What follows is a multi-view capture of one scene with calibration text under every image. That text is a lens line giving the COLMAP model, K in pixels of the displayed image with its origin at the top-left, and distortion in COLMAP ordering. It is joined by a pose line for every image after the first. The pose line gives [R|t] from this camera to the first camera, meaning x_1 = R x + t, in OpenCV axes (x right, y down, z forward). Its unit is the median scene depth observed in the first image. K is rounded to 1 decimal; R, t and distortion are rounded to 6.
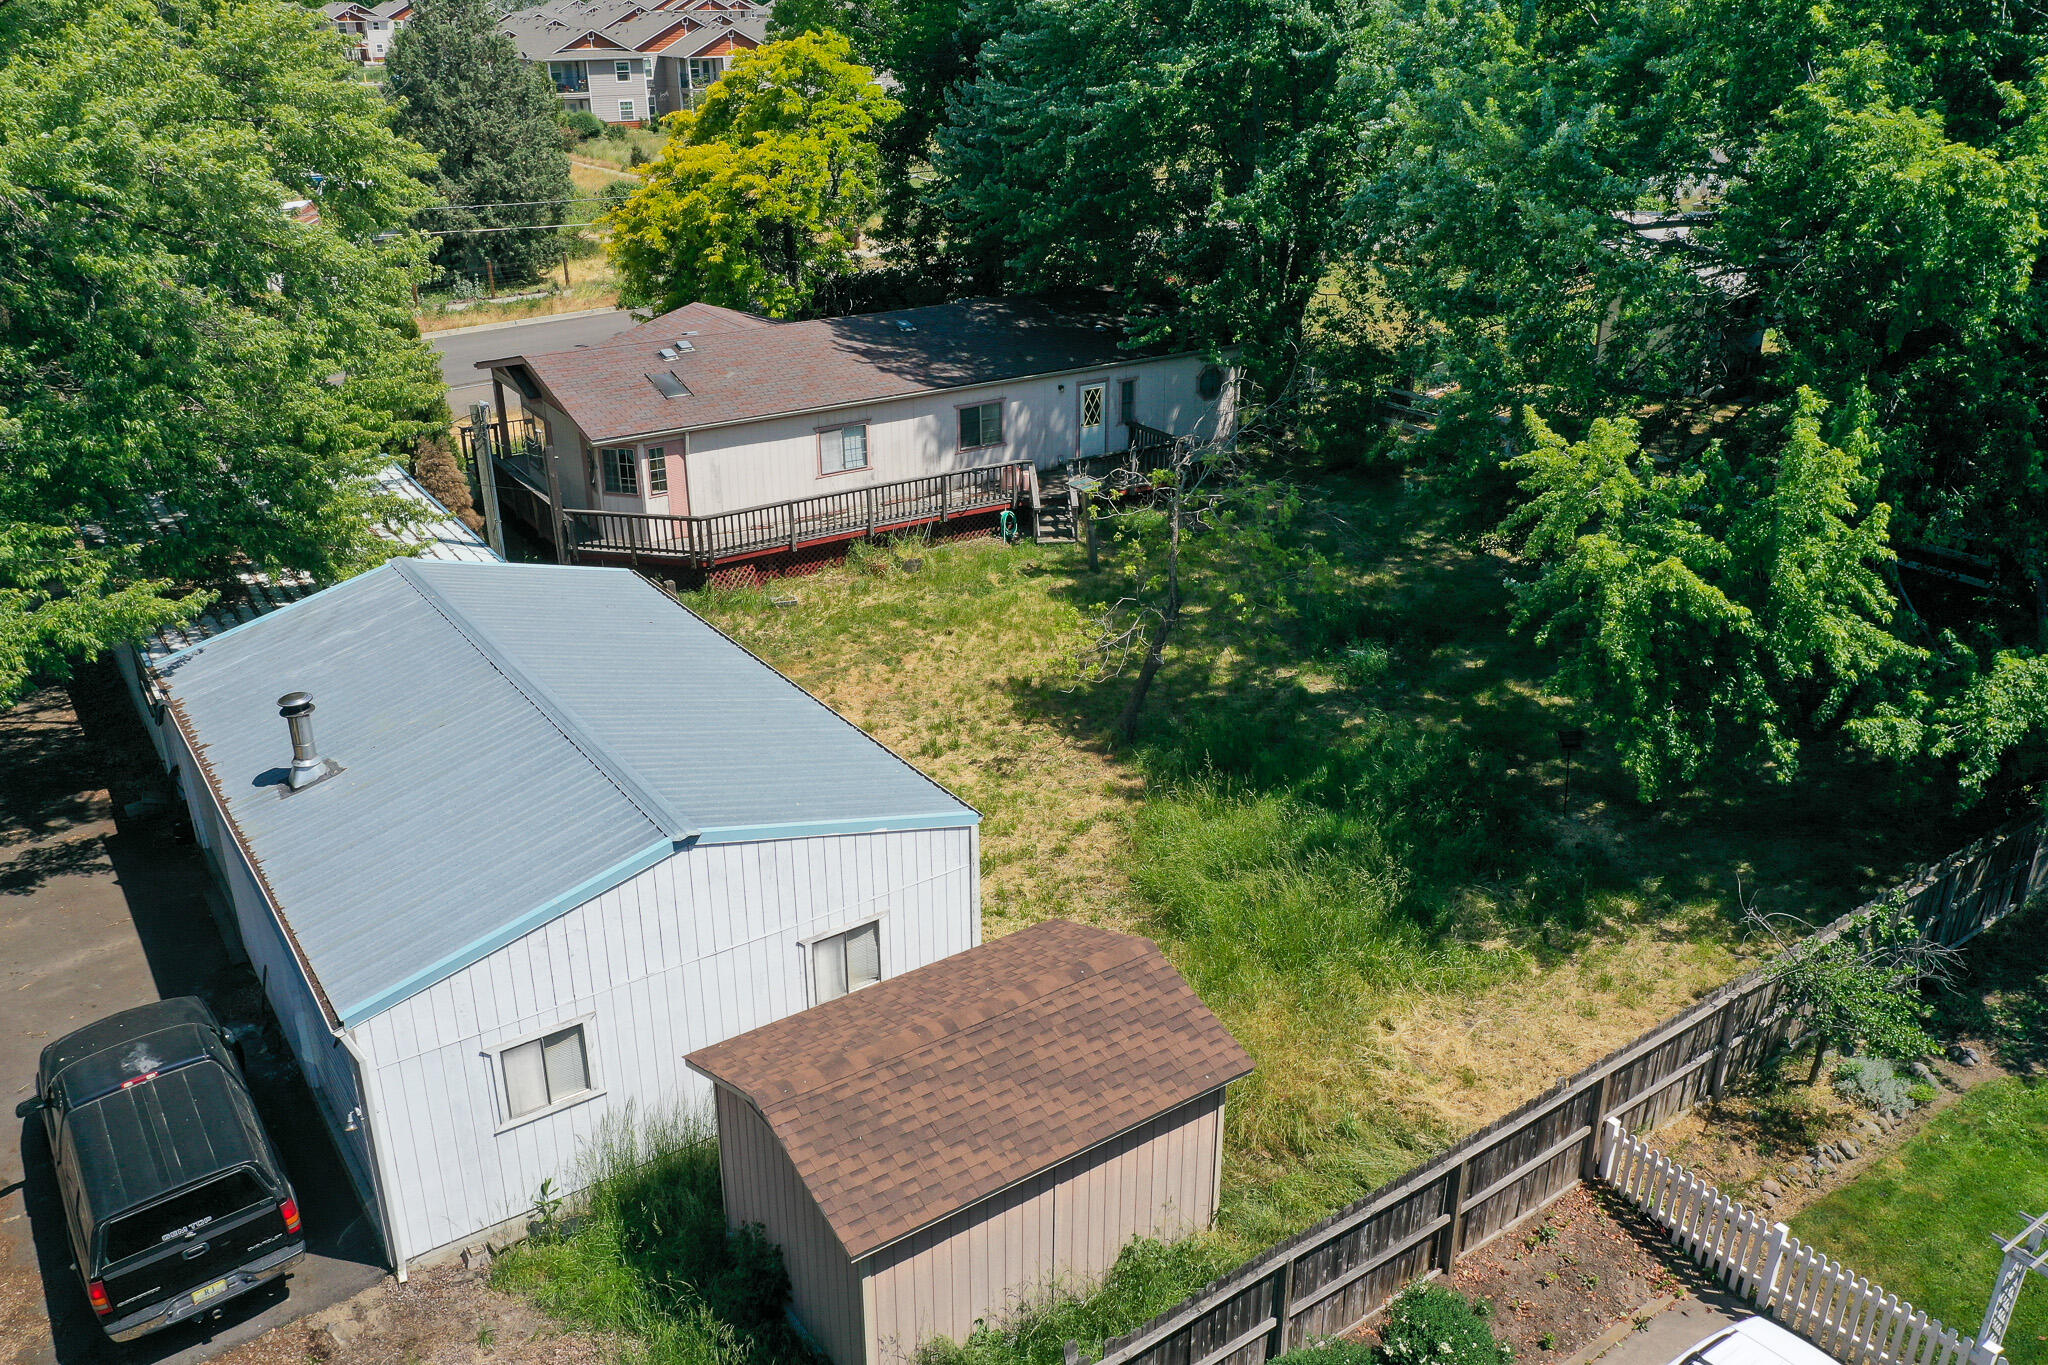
lens RADIAL K [[1592.8, 0, 1024.0], [0, 1592.8, 682.5], [0, 0, 1]] dist [-0.005263, -0.001446]
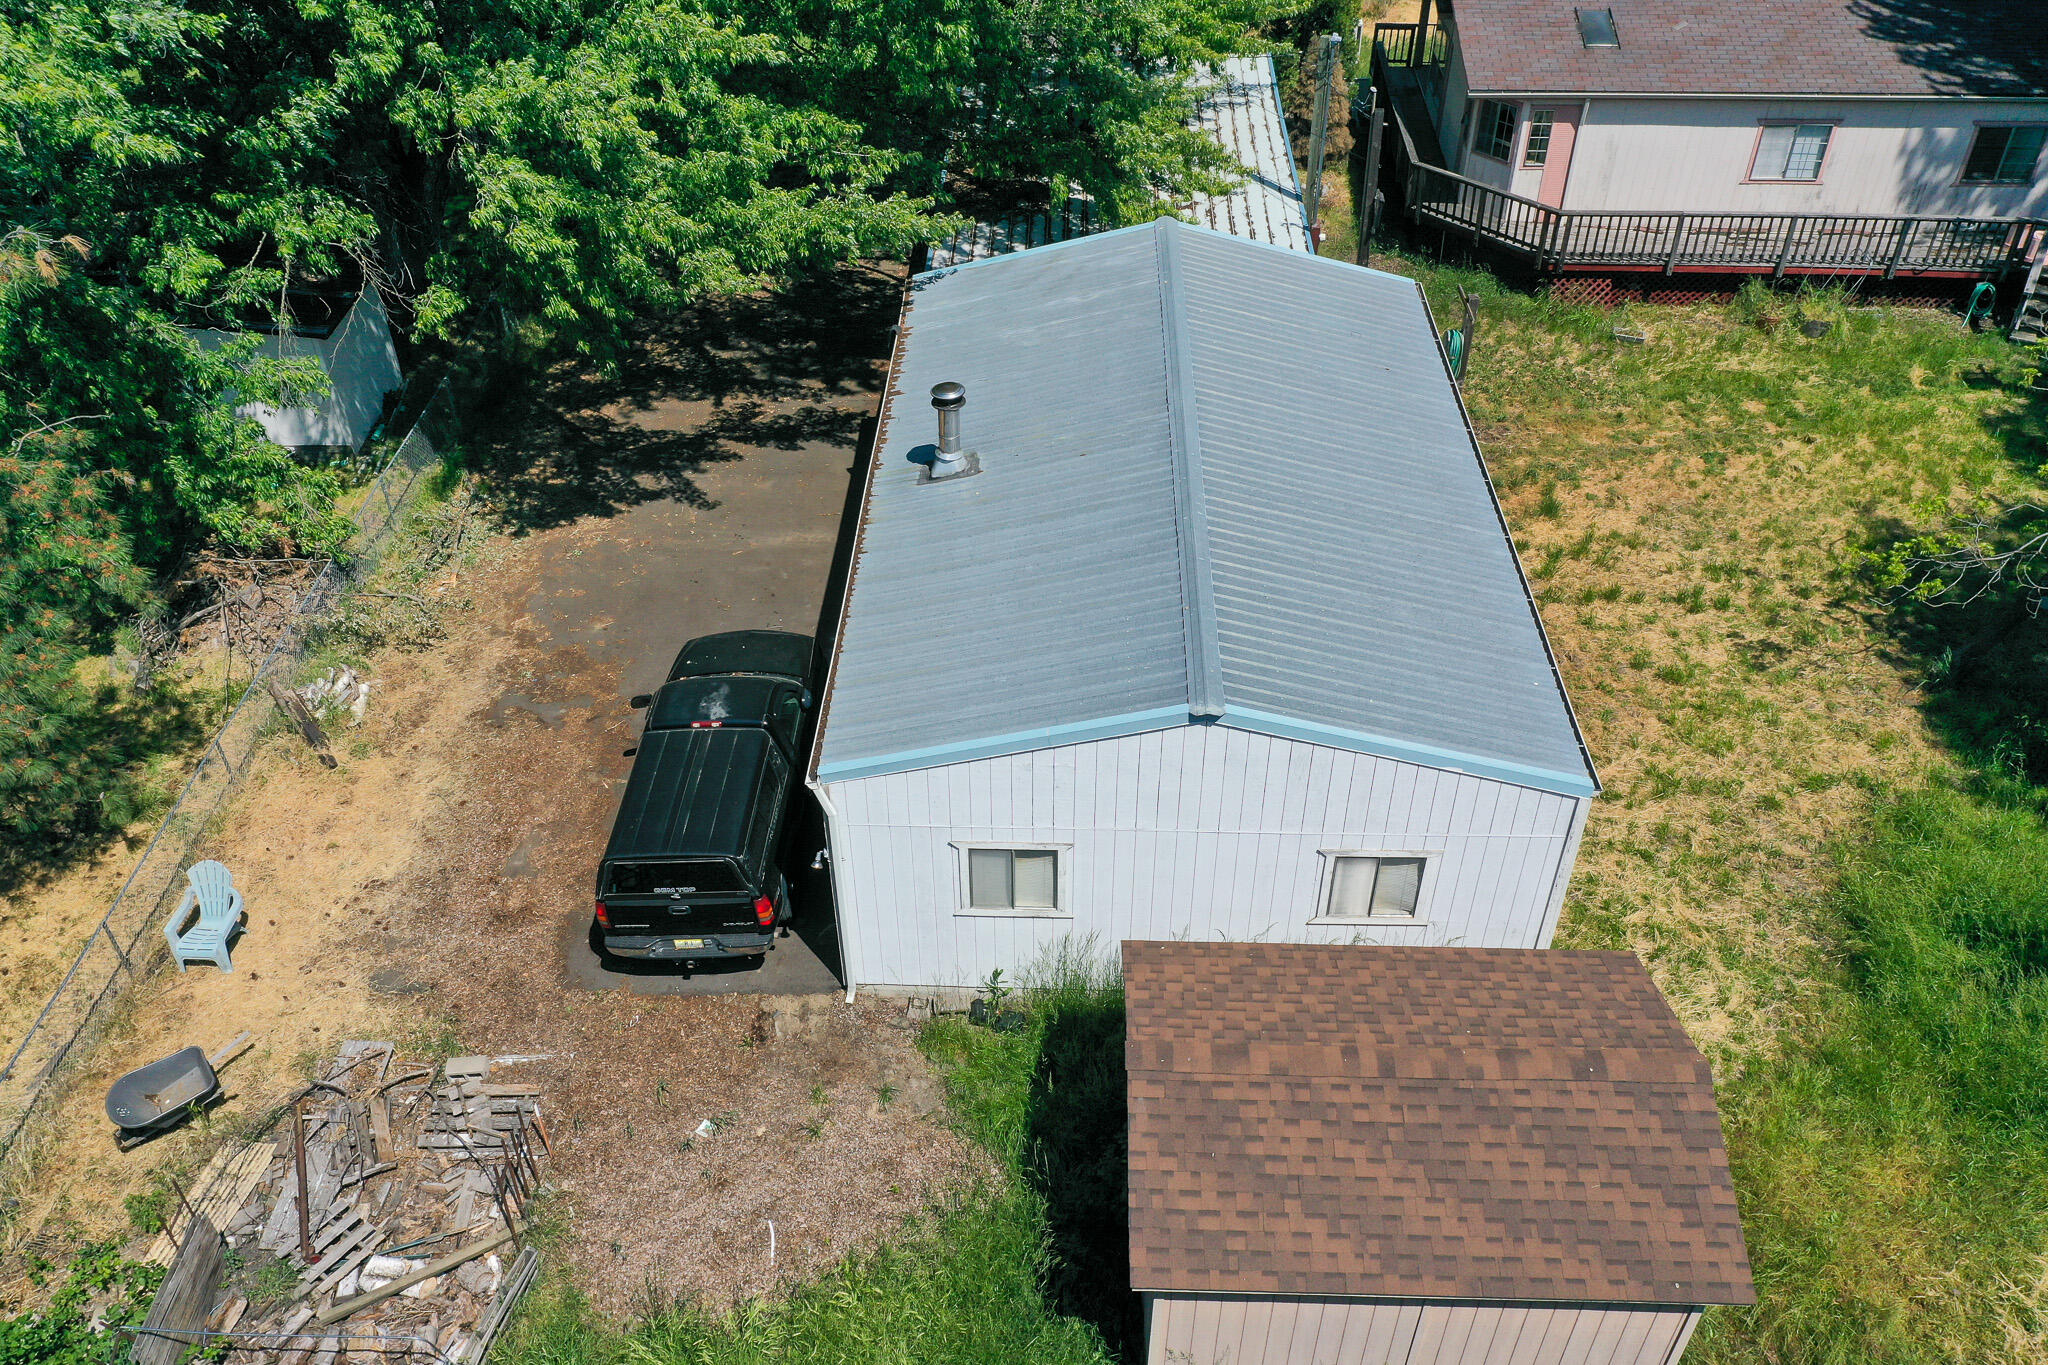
lens RADIAL K [[1592.8, 0, 1024.0], [0, 1592.8, 682.5], [0, 0, 1]] dist [-0.005263, -0.001446]
pose [[0.799204, 0.375169, -0.469597, 0.090141], [-0.229915, 0.912681, 0.337865, -0.155781], [0.555349, -0.162055, 0.815675, 0.204653]]
